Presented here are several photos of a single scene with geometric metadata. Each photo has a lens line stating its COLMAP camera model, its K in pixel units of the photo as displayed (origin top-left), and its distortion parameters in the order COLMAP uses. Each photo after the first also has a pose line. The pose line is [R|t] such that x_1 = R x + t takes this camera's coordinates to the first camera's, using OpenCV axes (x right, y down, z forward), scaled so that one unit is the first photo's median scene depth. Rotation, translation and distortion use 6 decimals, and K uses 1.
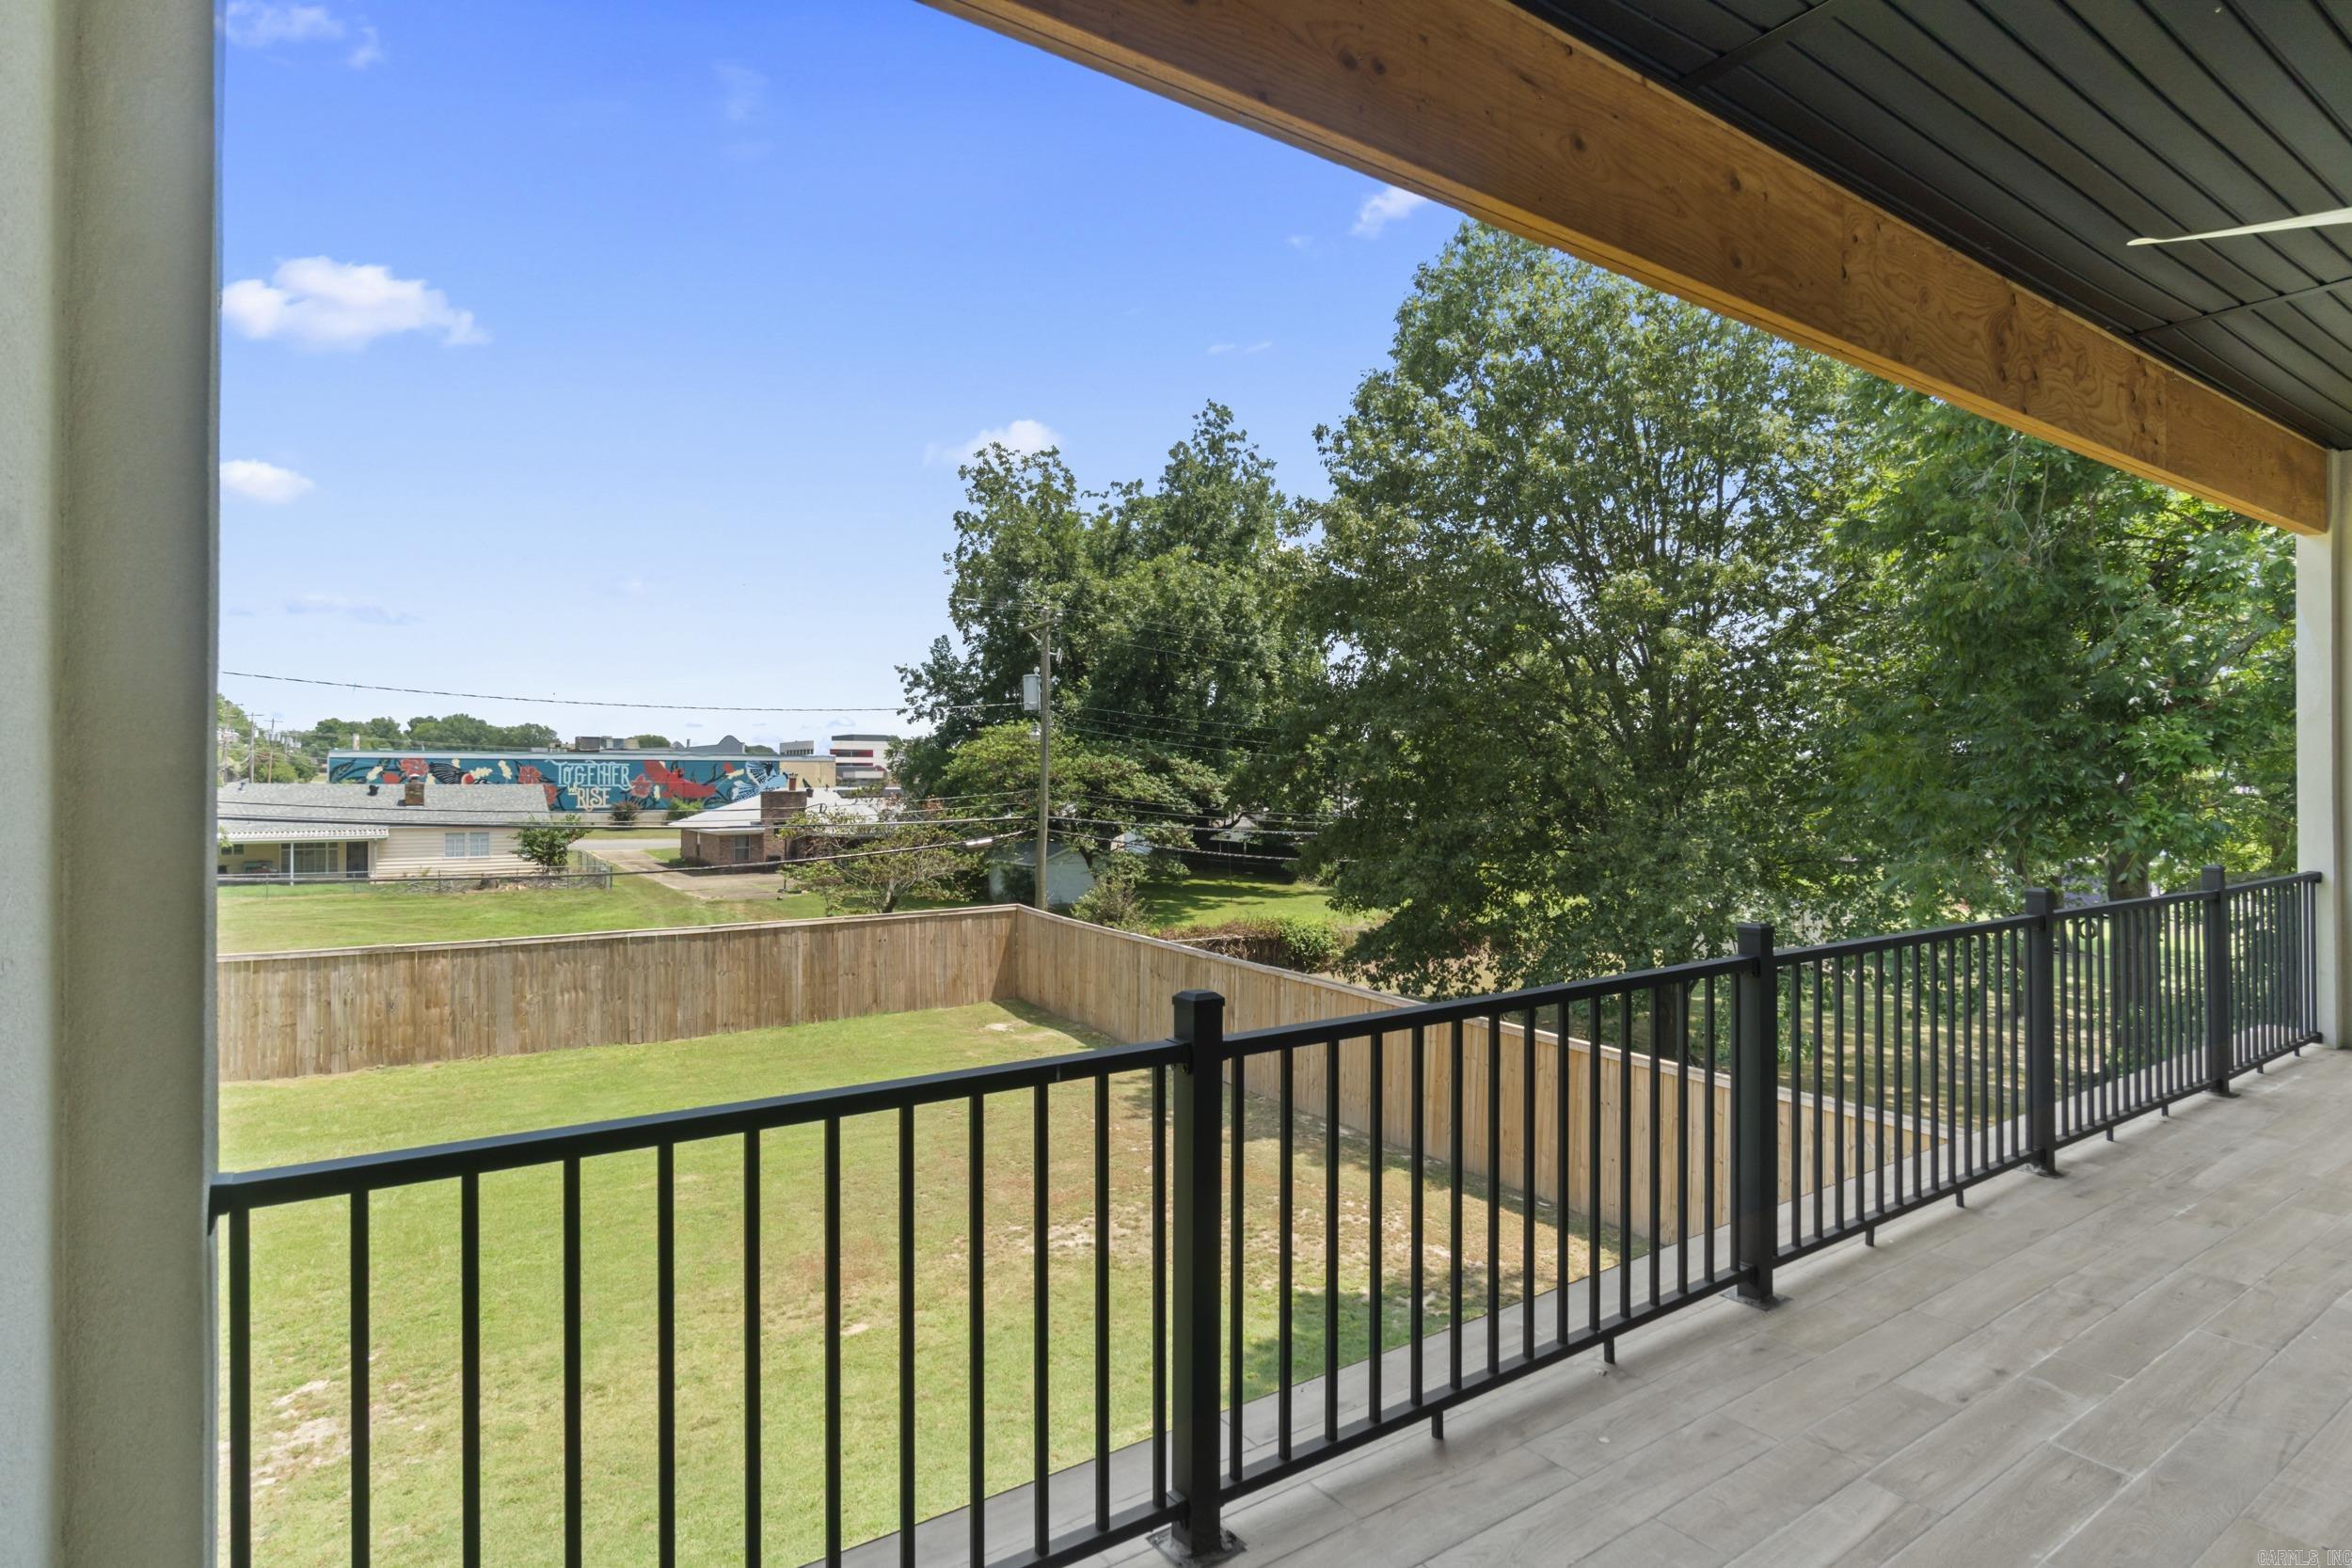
lens RADIAL K [[1185.2, 0, 1156.7], [0, 1185.2, 788.5], [0, 0, 1]] dist [-0.002749, 0.002758]
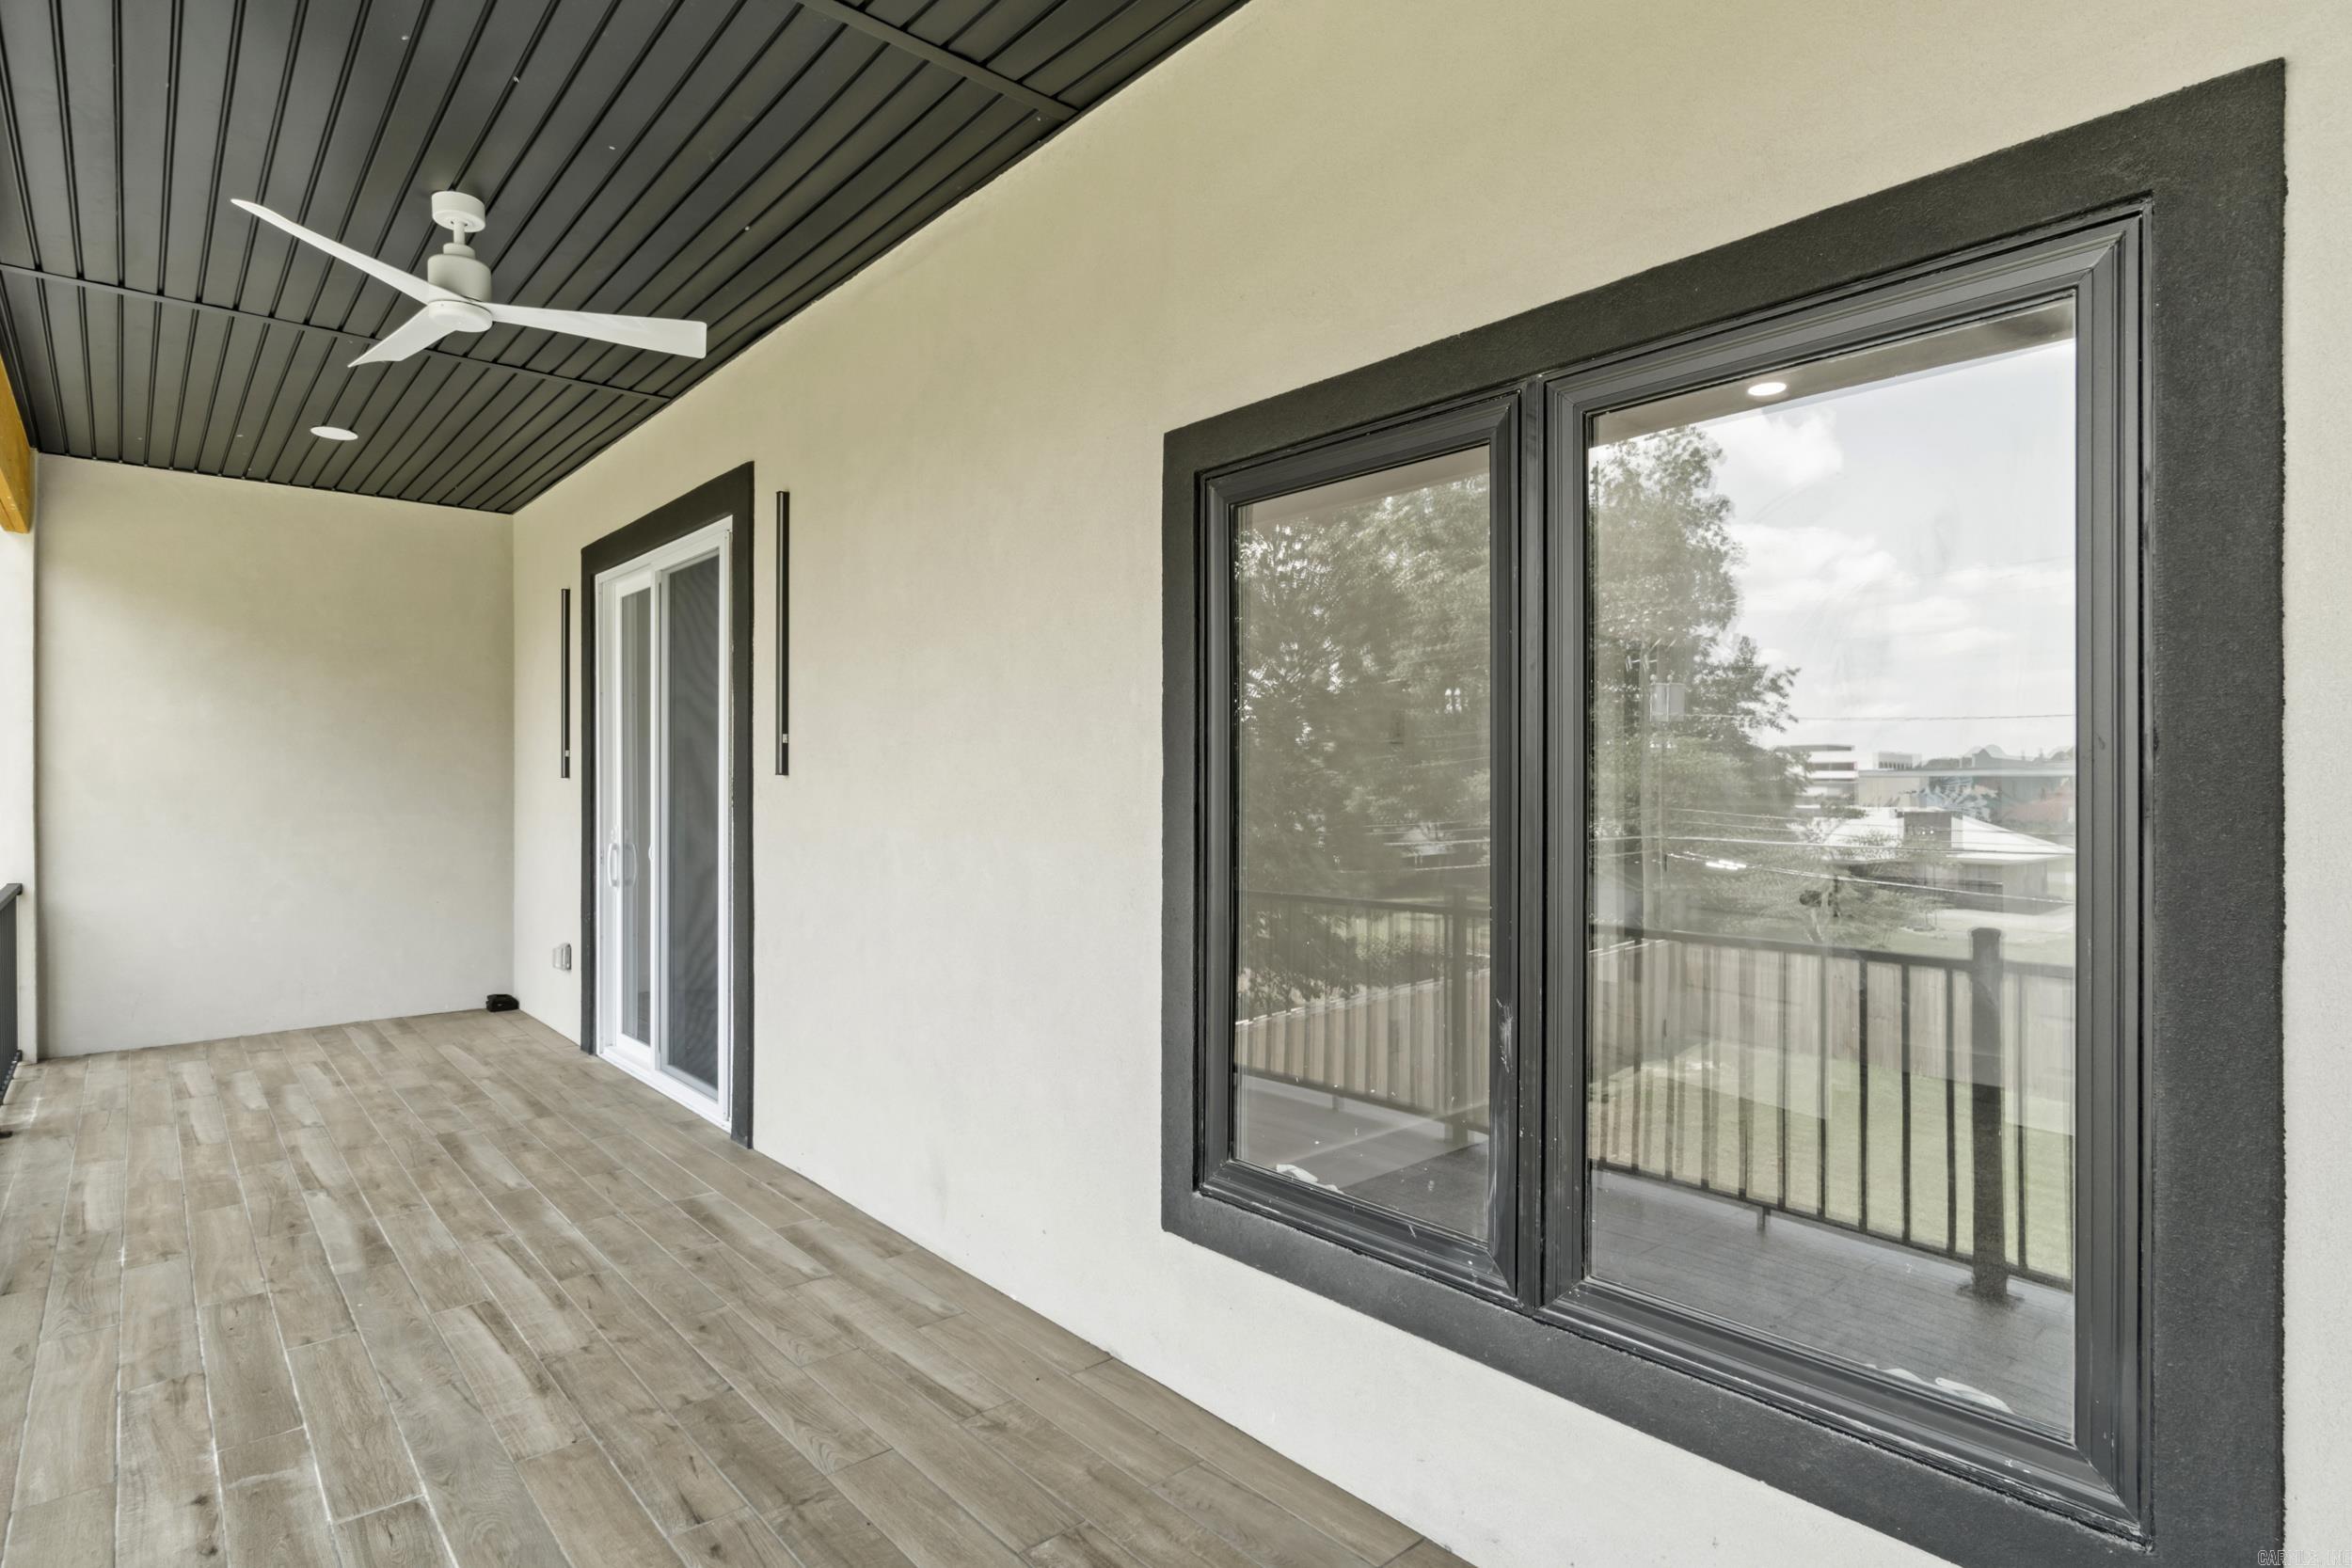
lens RADIAL K [[1185.2, 0, 1157.7], [0, 1185.2, 788.0], [0, 0, 1]] dist [-0.002749, 0.002758]
pose [[-0.126897, 0.006354, 0.991895, -0.167398], [0.002422, 0.999978, -0.006096, 0.002413], [-0.991913, 0.001629, -0.126910, 0.381425]]
